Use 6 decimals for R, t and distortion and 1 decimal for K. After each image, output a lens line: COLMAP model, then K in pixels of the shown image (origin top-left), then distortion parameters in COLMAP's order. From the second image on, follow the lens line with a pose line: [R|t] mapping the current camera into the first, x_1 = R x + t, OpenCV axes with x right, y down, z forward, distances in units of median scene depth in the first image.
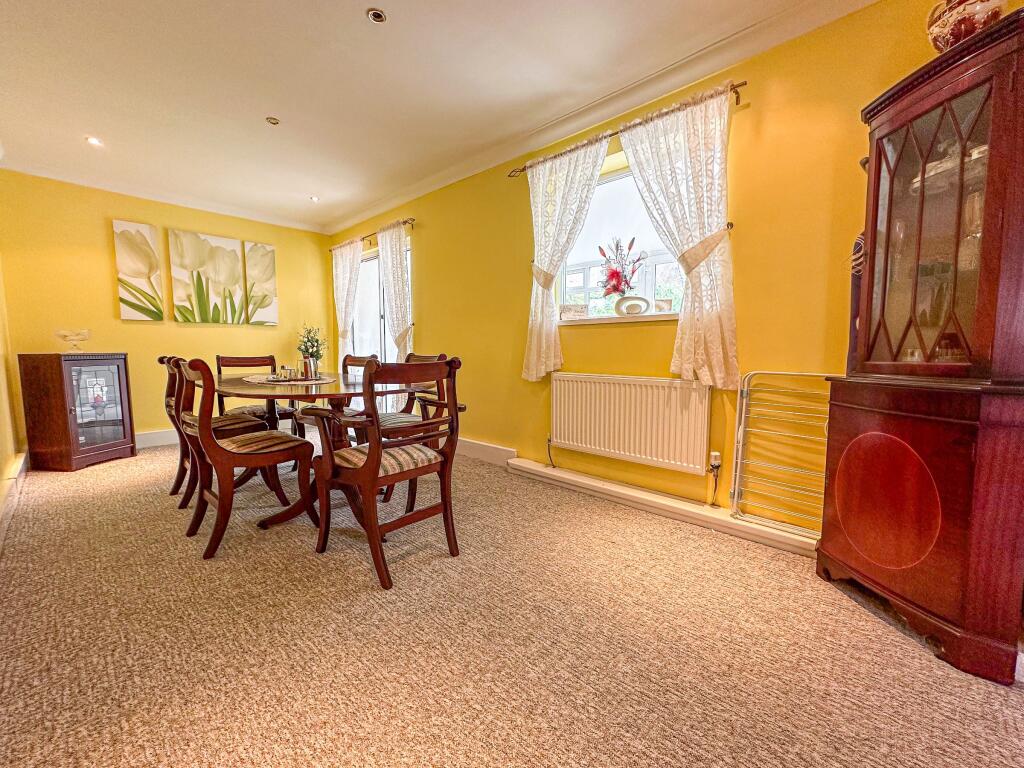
lens RADIAL K [[411.5, 0, 512.0], [0, 411.5, 384.0], [0, 0, 1]] dist [-0.001713, 0.000142]
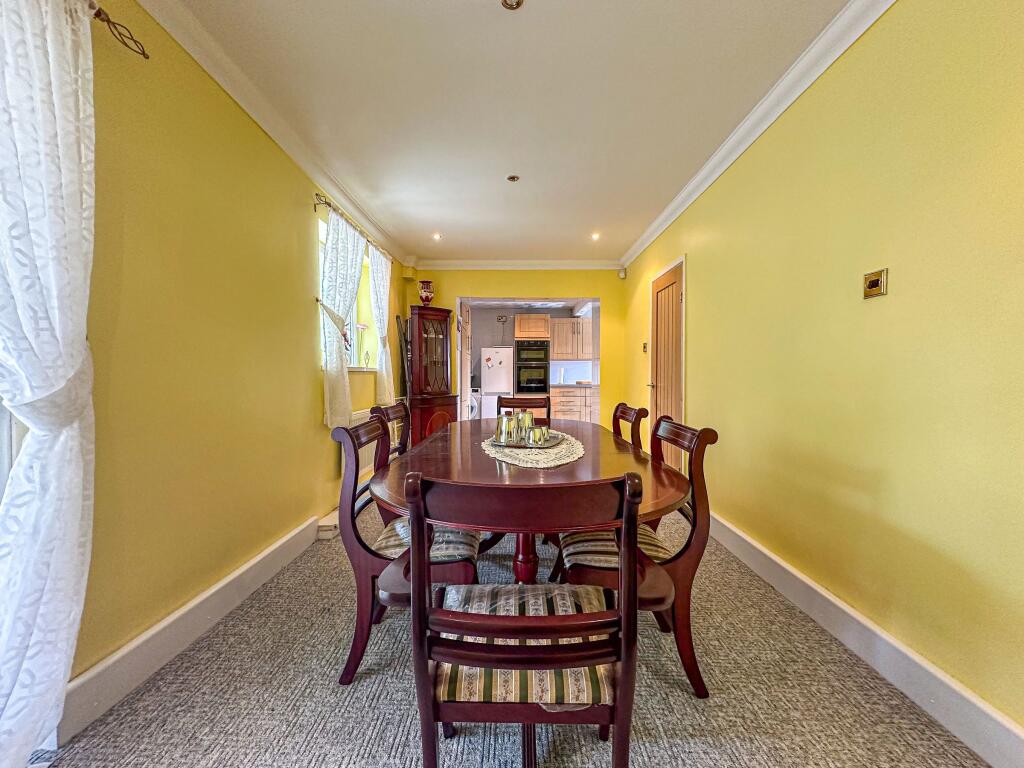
lens RADIAL K [[411.5, 0, 512.0], [0, 411.5, 384.0], [0, 0, 1]] dist [-0.001713, 0.000142]
pose [[-0.673392, -0.010883, 0.739206, -1.057166], [0.065980, 0.995017, 0.074755, -0.179549], [-0.736336, 0.099113, -0.669318, 1.524011]]
